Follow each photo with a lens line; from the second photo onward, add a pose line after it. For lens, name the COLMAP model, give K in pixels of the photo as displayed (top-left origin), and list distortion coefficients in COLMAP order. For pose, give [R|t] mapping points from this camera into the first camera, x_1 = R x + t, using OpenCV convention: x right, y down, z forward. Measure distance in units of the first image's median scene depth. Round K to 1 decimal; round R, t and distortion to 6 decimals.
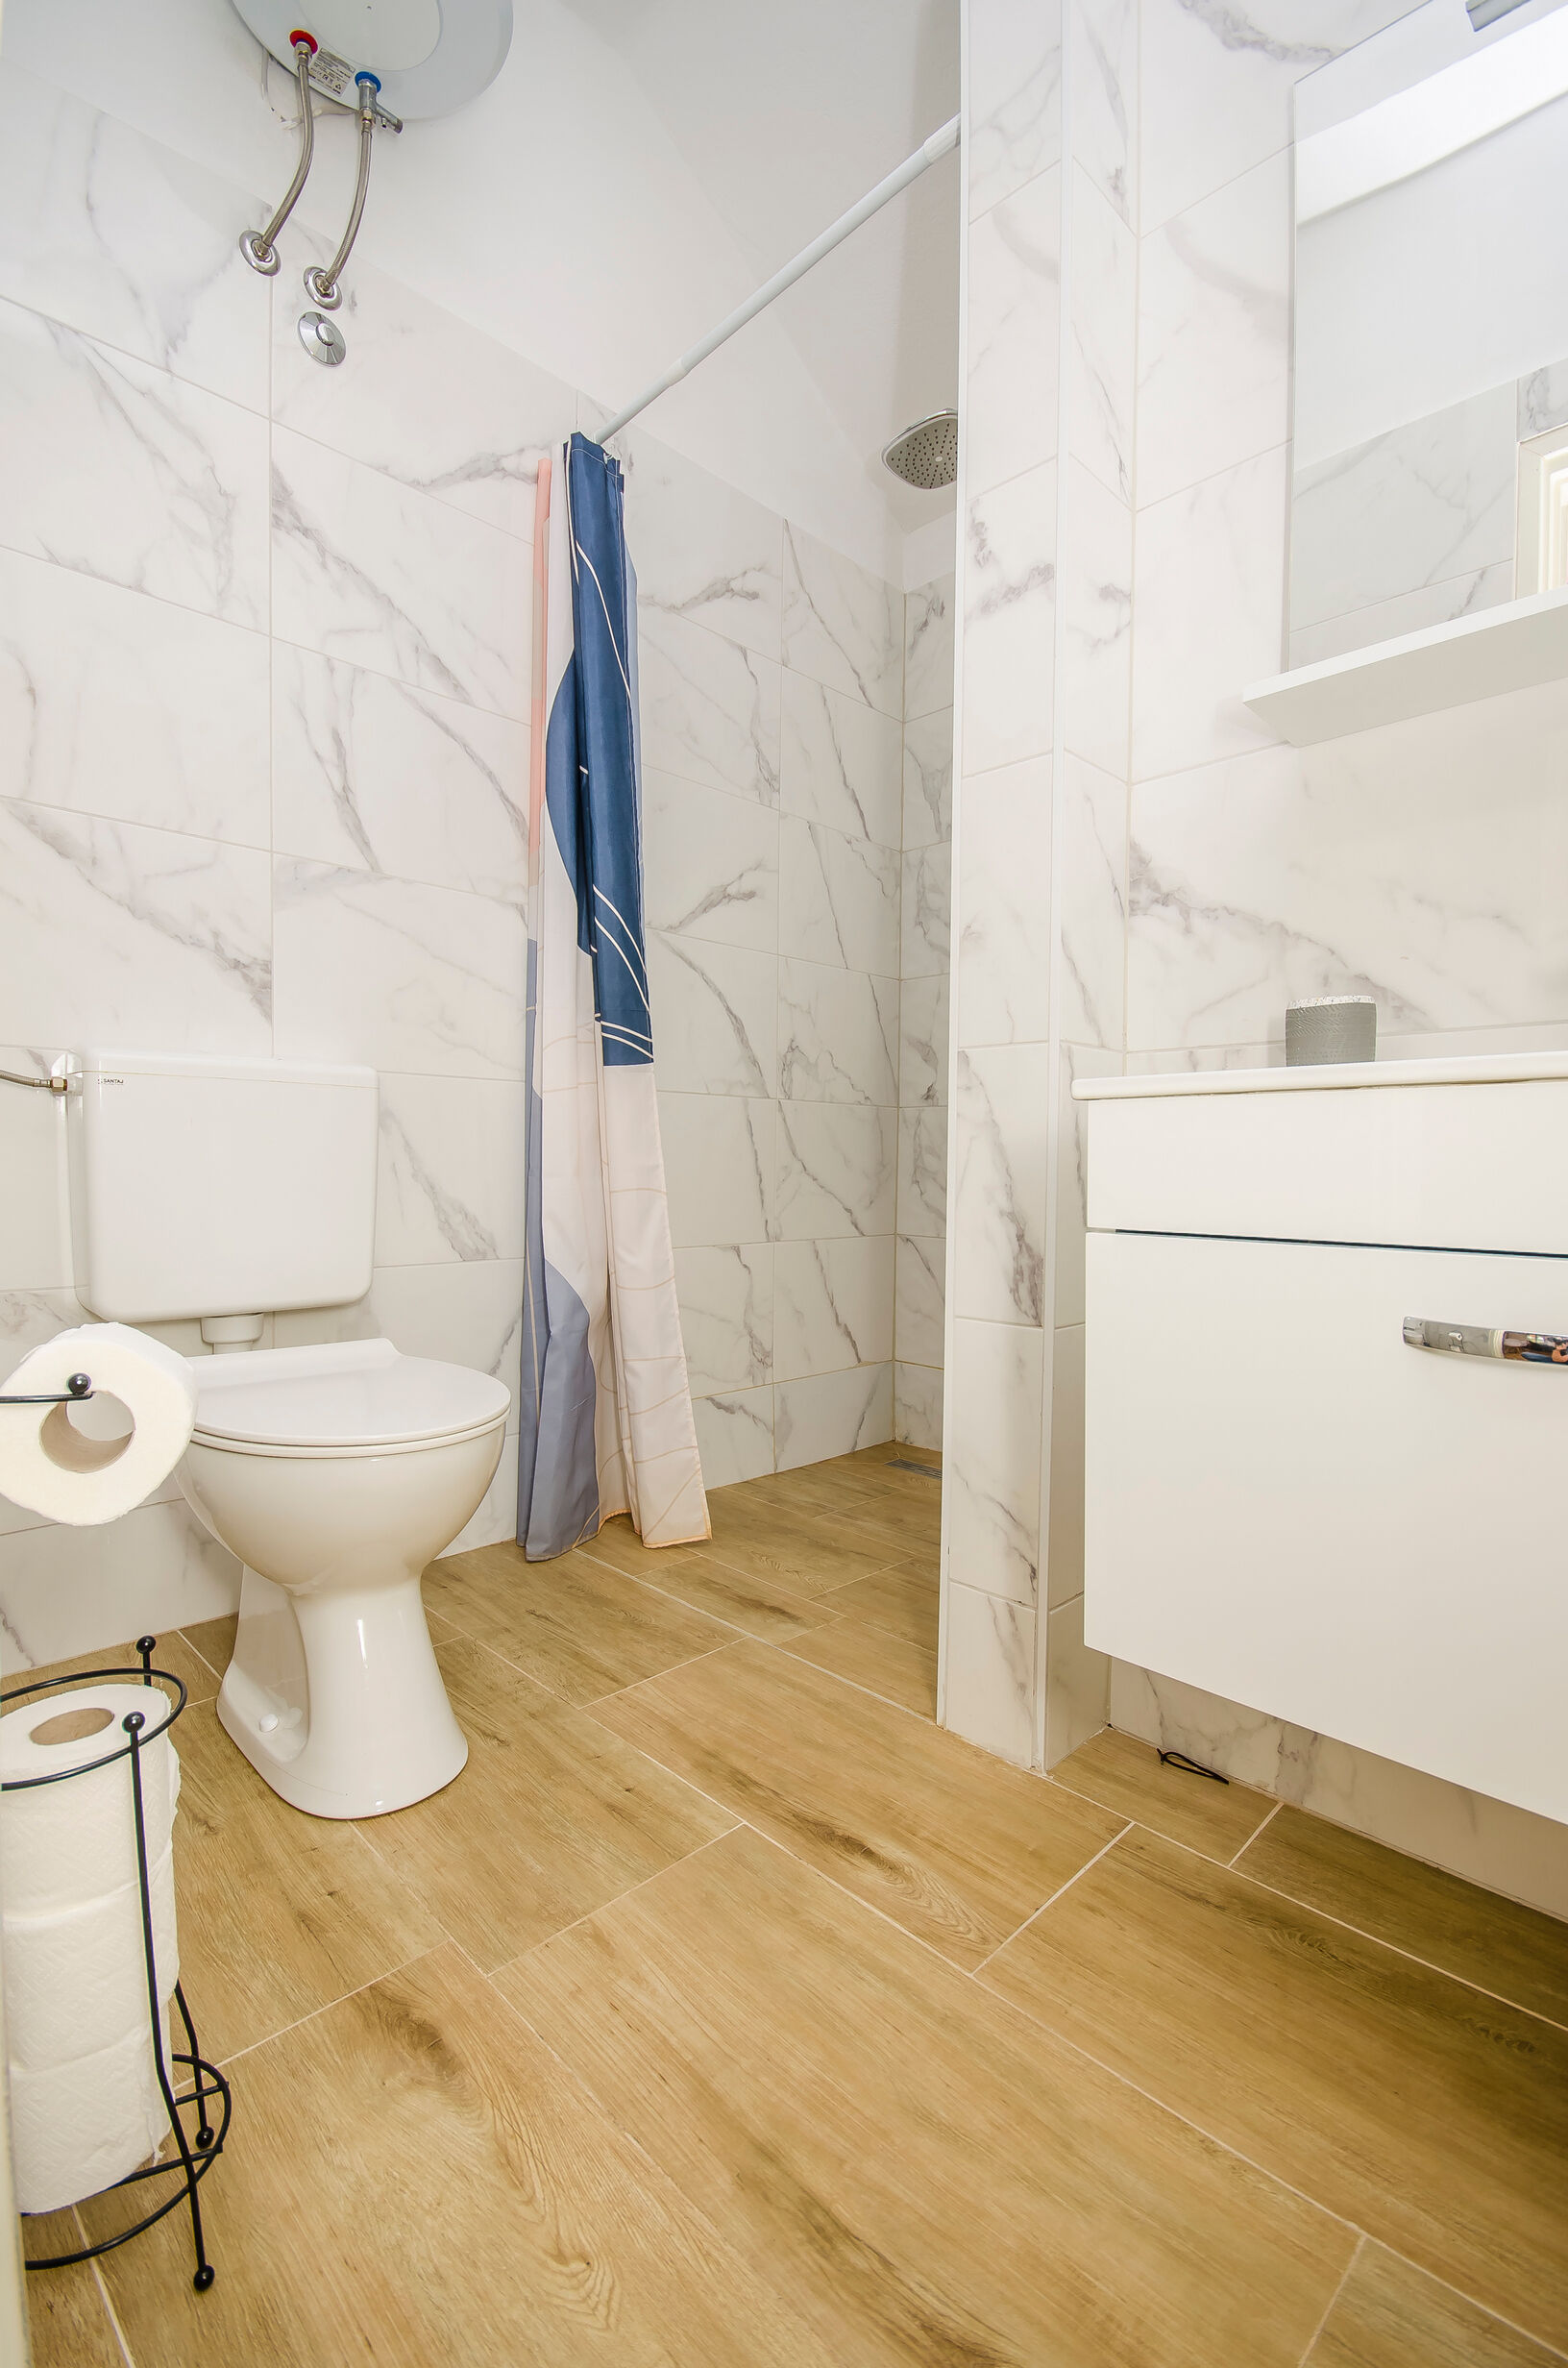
lens RADIAL K [[1030.4, 0, 784.0], [0, 1030.4, 1184.0], [0, 0, 1]] dist [-0.007745, -0.000354]
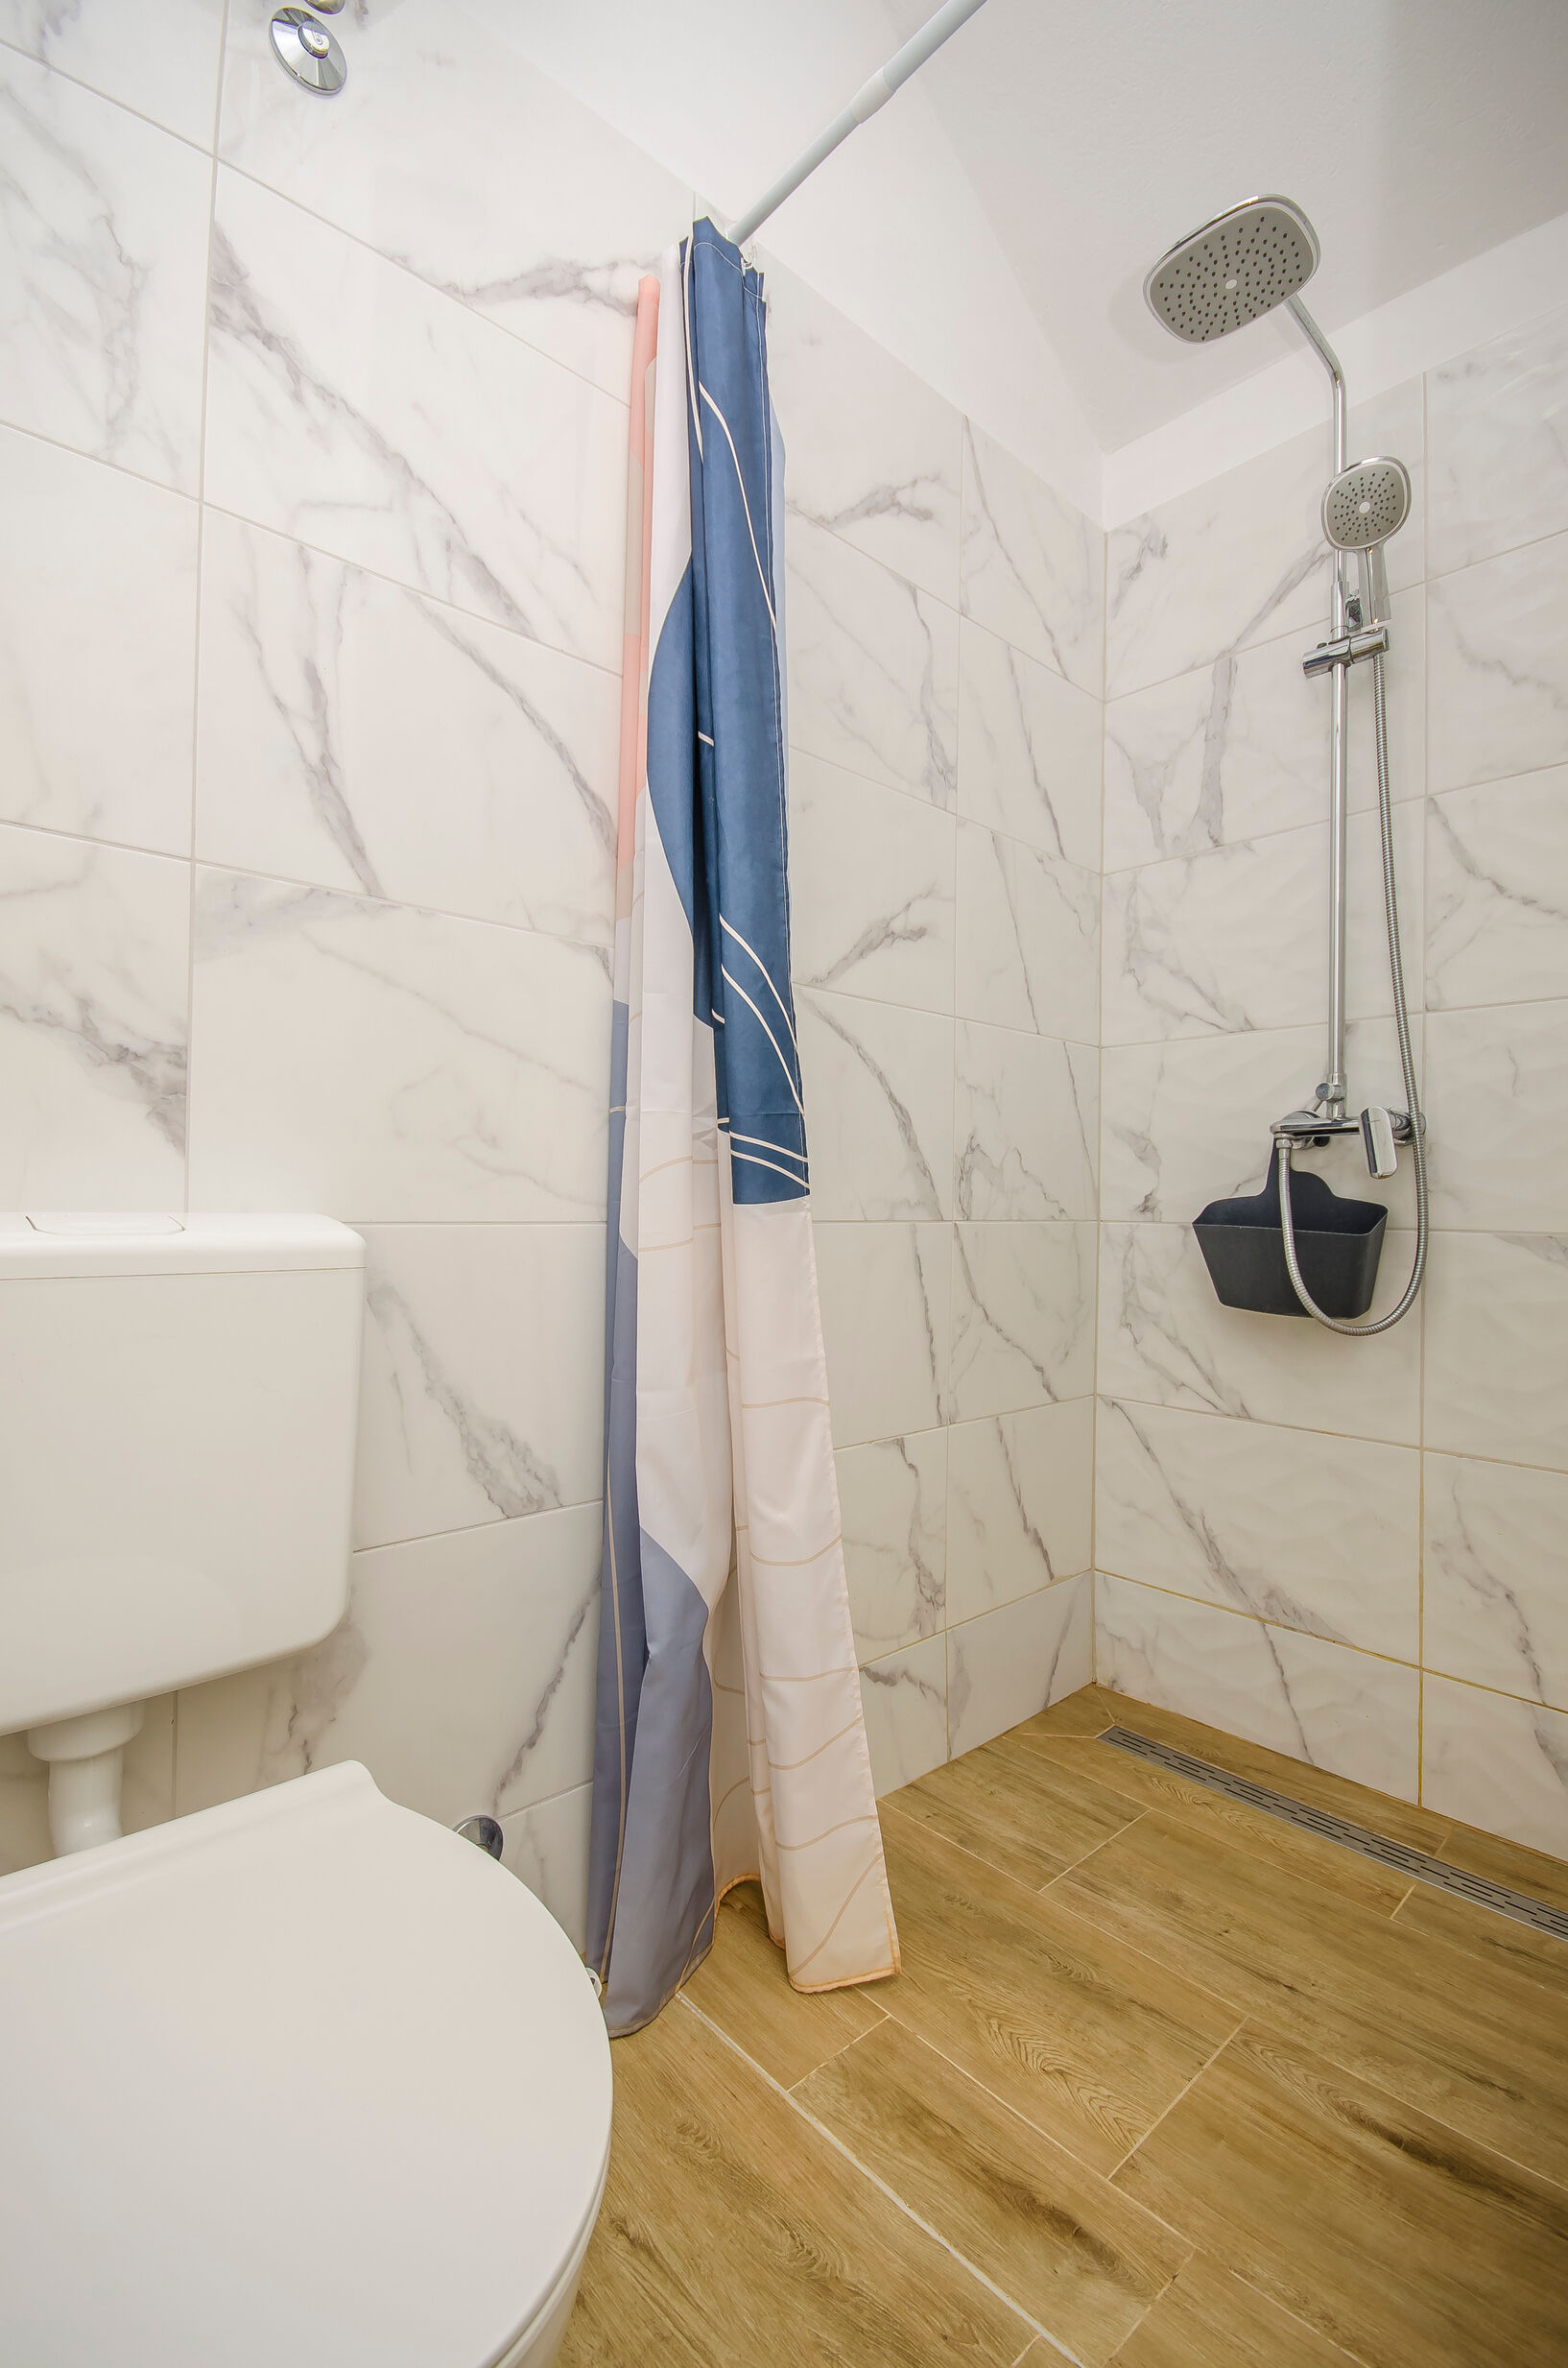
lens RADIAL K [[1019.0, 0, 776.9], [0, 1019.0, 1177.2], [0, 0, 1]] dist [-0.000528, -0.010419]
pose [[0.998996, 0.002647, -0.044713, -0.122189], [-0.004603, 0.999034, -0.043703, -0.104287], [0.044554, 0.043865, 0.998043, 0.387301]]
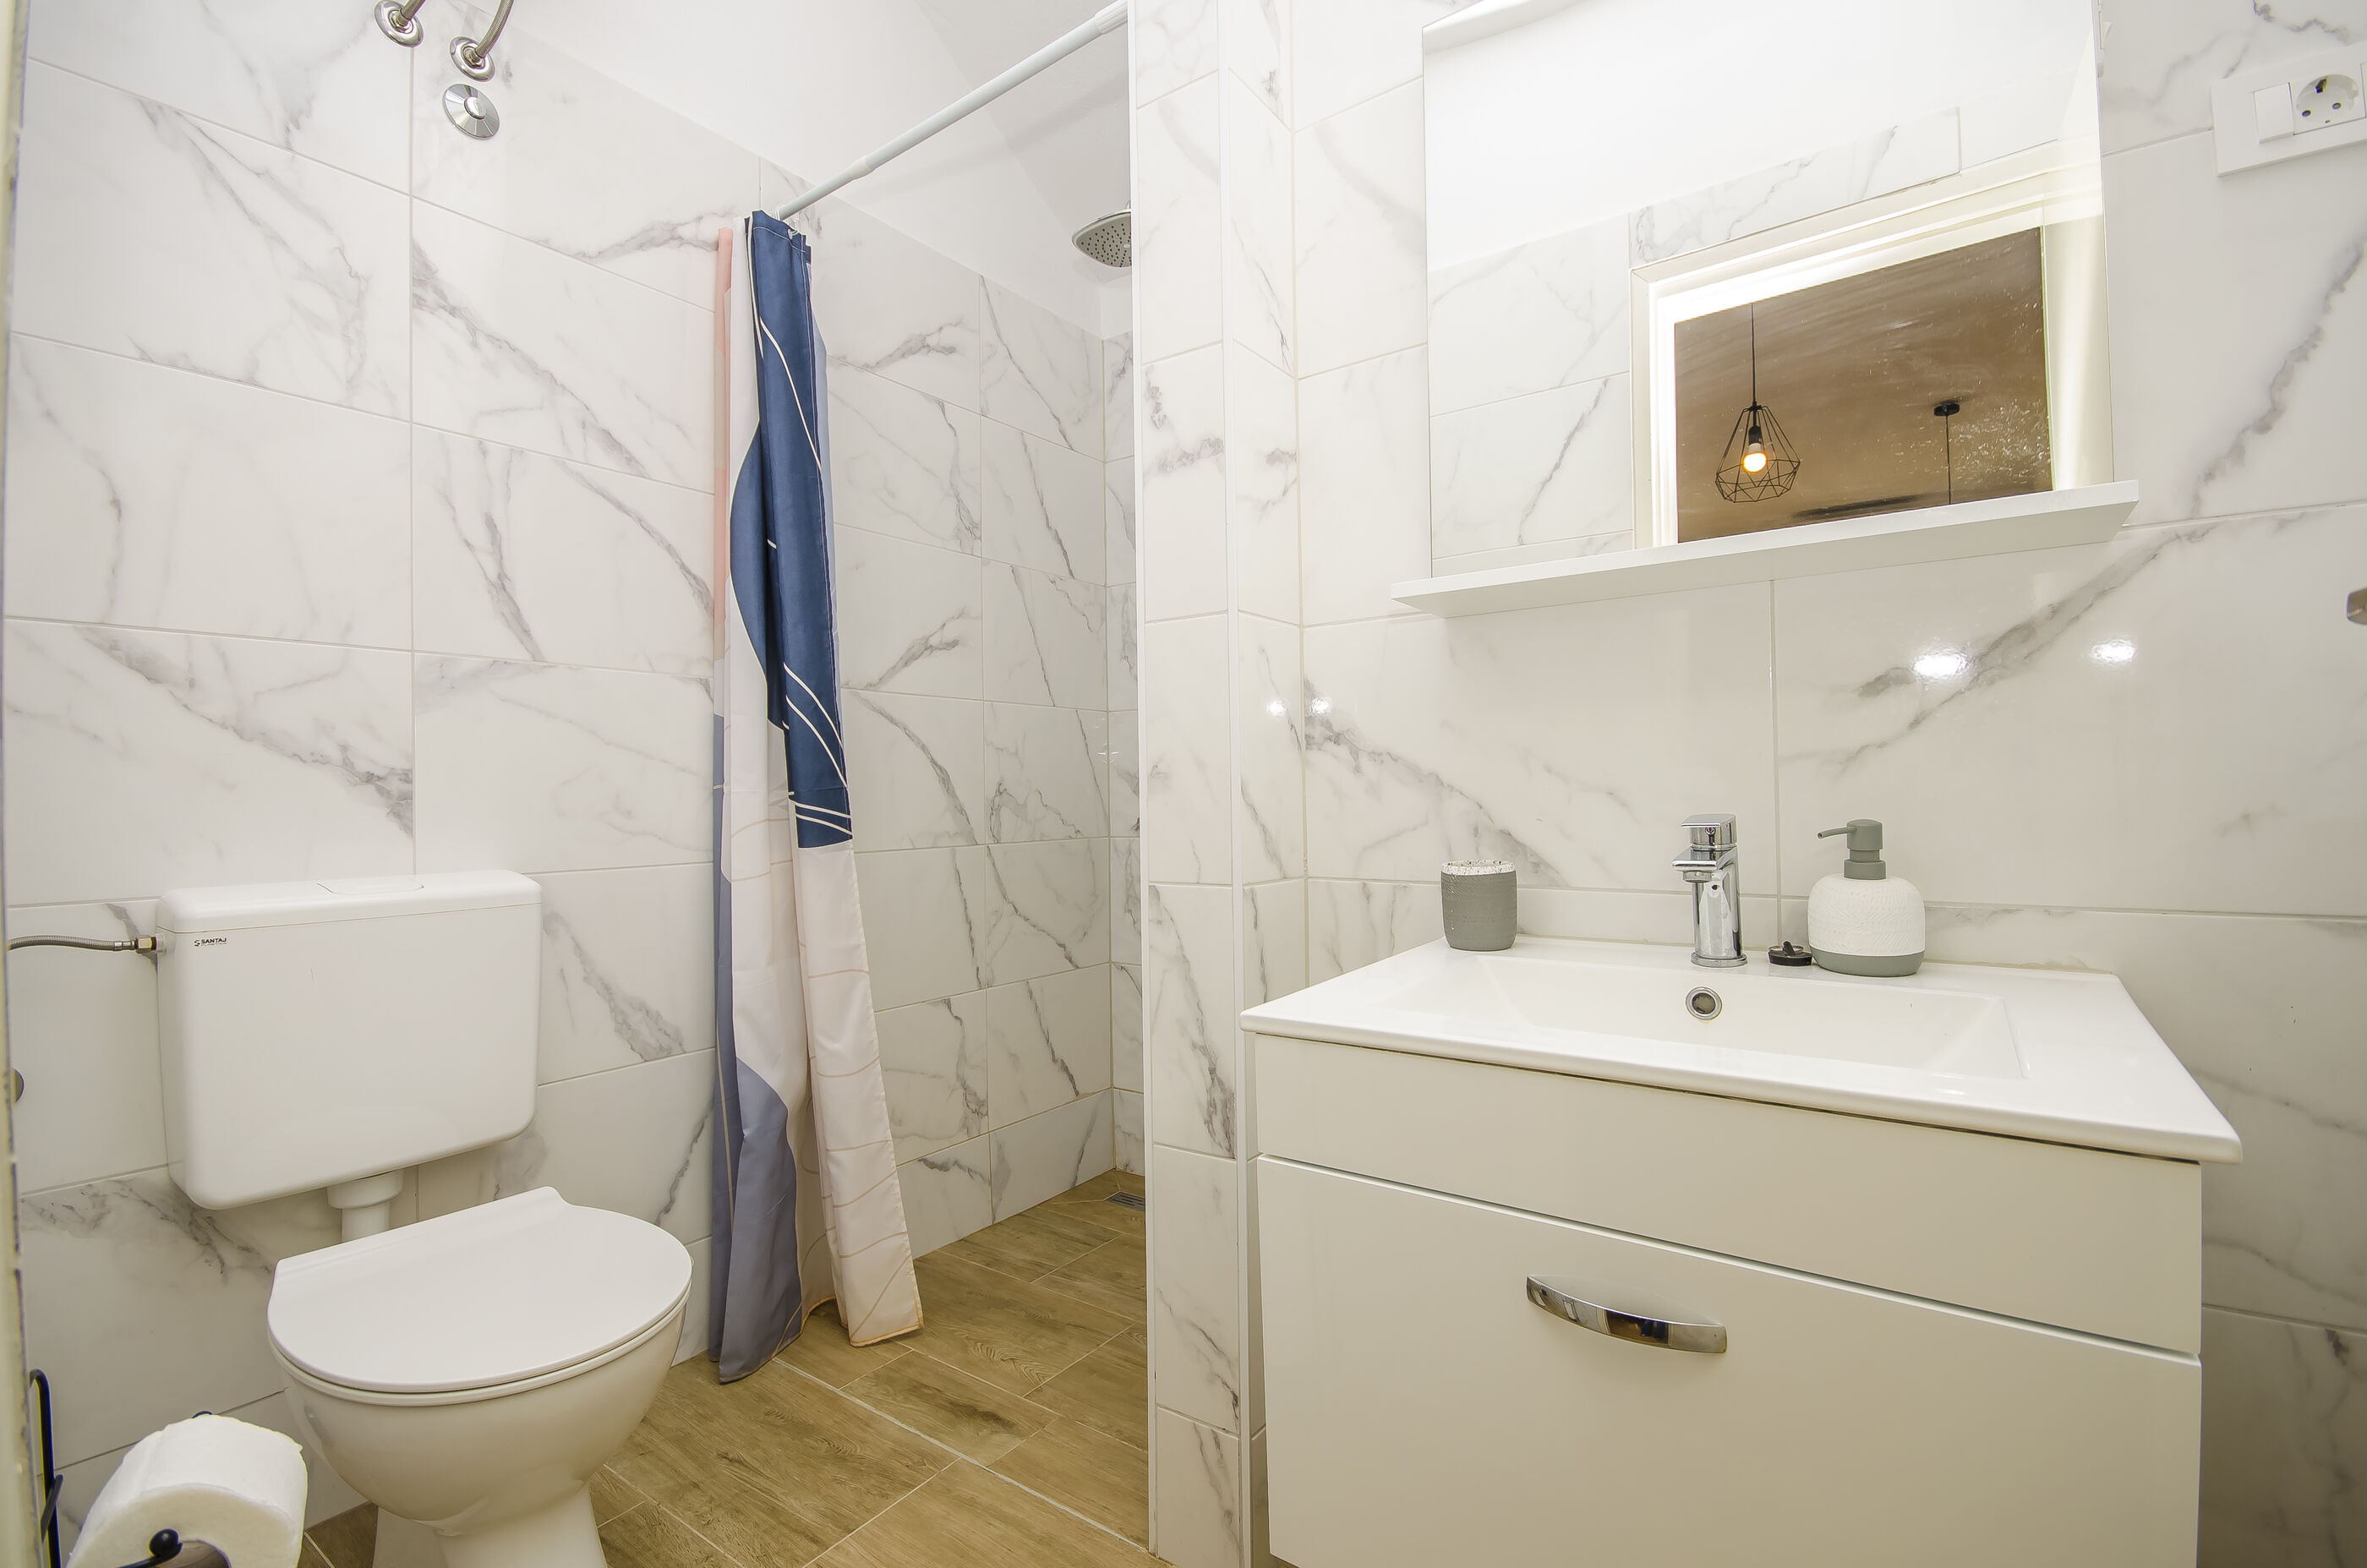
lens RADIAL K [[1030.0, 0, 1195.0], [0, 1030.0, 772.5], [0, 0, 1]] dist [-0.007745, -0.000354]
pose [[0.984111, -0.023323, 0.176016, 0.023887], [0.030702, 0.998755, -0.039318, -0.136442], [-0.174880, 0.044097, 0.983602, -0.020063]]
